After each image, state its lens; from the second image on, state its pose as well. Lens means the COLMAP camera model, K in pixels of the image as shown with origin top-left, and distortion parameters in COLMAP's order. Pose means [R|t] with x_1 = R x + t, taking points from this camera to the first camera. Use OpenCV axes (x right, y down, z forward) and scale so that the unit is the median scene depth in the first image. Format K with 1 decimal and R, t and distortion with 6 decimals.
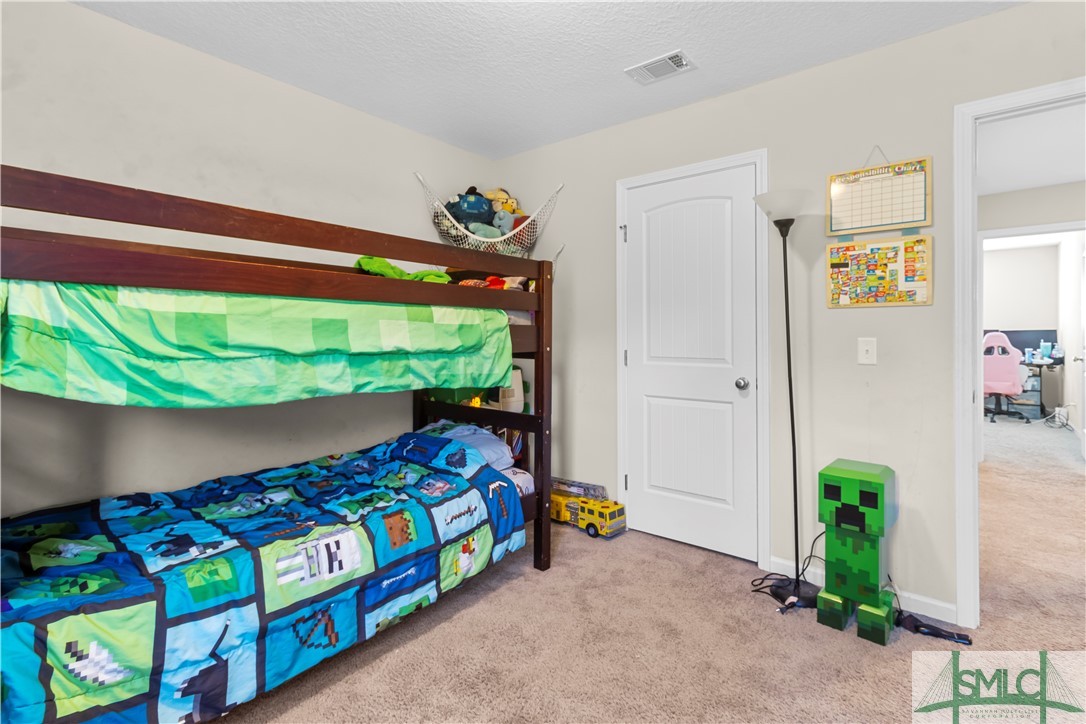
lens RADIAL K [[509.1, 0, 553.9], [0, 509.1, 333.2], [0, 0, 1]] dist [0.004849, 0.000033]
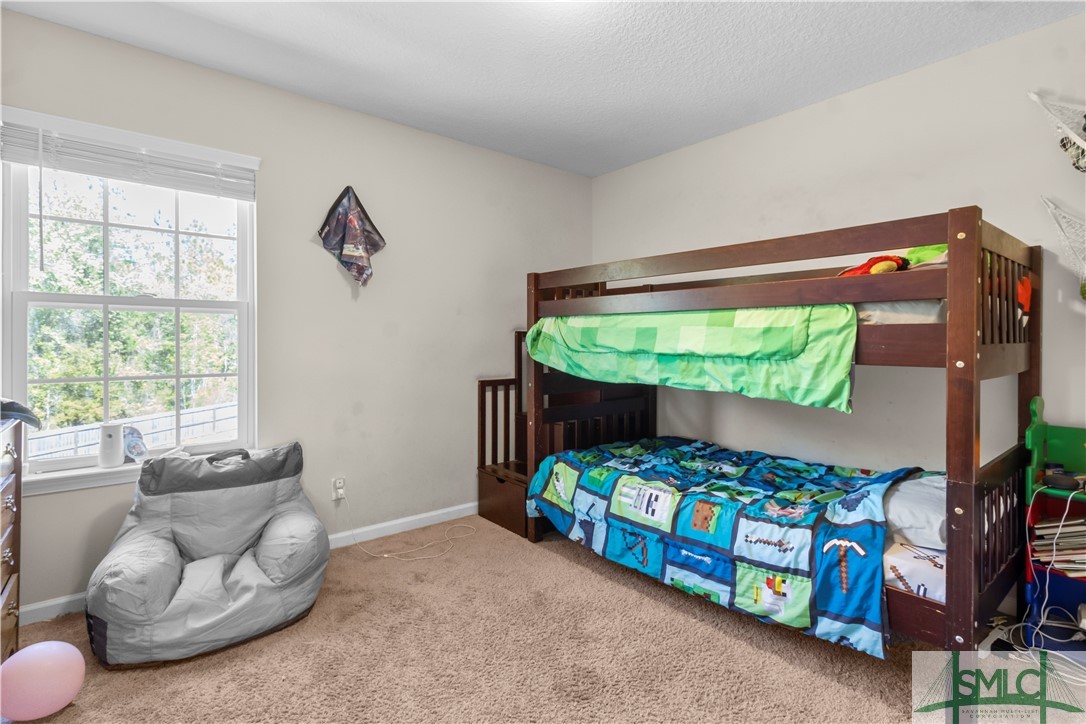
lens RADIAL K [[509.1, 0, 552.7], [0, 509.1, 343.6], [0, 0, 1]] dist [0.004849, 0.000033]
pose [[-0.174979, 0.002882, -0.984568, 0.872033], [-0.000522, 0.999995, 0.003020, 0.009847], [0.984572, 0.001042, -0.174977, 0.910694]]
